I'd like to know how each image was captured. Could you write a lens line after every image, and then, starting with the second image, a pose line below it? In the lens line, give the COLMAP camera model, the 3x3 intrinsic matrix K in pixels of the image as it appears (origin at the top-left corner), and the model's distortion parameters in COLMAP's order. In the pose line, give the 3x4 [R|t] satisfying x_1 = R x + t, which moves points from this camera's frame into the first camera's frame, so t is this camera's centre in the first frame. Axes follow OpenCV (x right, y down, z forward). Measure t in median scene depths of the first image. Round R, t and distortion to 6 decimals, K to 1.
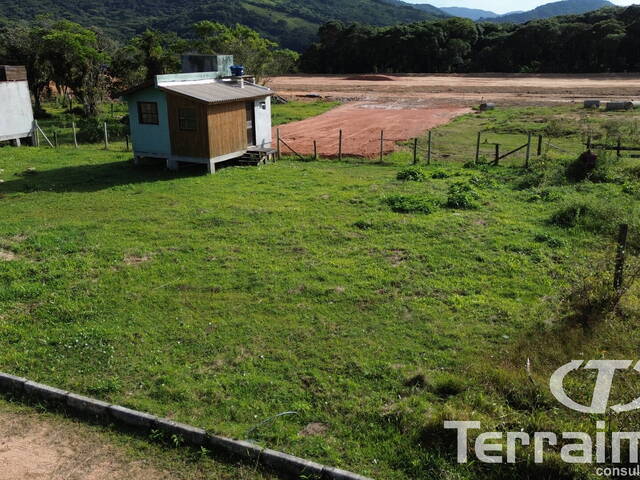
lens RADIAL K [[597.5, 0, 317.5], [0, 597.5, 239.4], [0, 0, 1]] dist [0.029937, 0.000000]
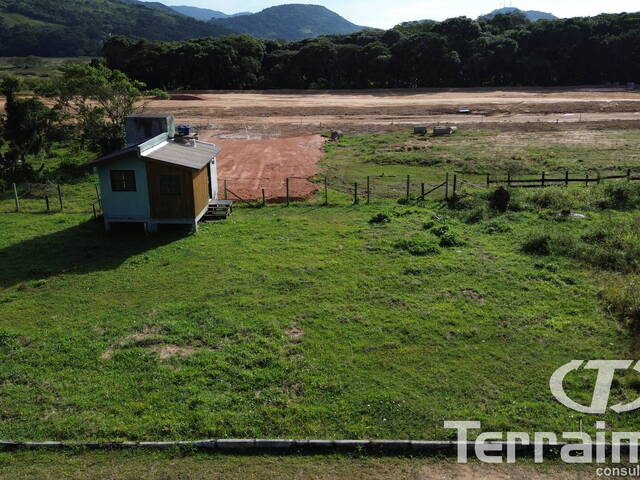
lens RADIAL K [[597.5, 0, 321.6], [0, 597.5, 240.1], [0, 0, 1]] dist [0.029937, 0.000000]
pose [[0.913613, -0.122432, 0.387714, -0.250503], [0.121747, 0.992209, 0.026433, -0.062725], [-0.387929, 0.023053, 0.921401, -0.046787]]
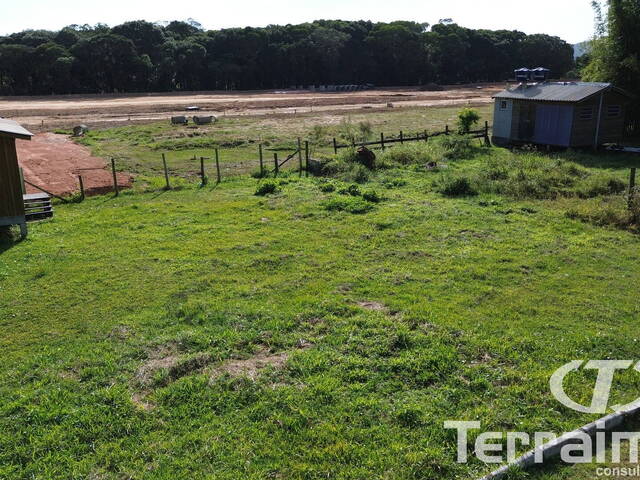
lens RADIAL K [[597.5, 0, 322.5], [0, 597.5, 240.6], [0, 0, 1]] dist [0.029937, 0.000000]
pose [[0.550433, -0.223126, 0.804511, -0.357815], [0.251675, 0.963145, 0.094930, -0.054518], [-0.796042, 0.150223, 0.586302, 0.199621]]
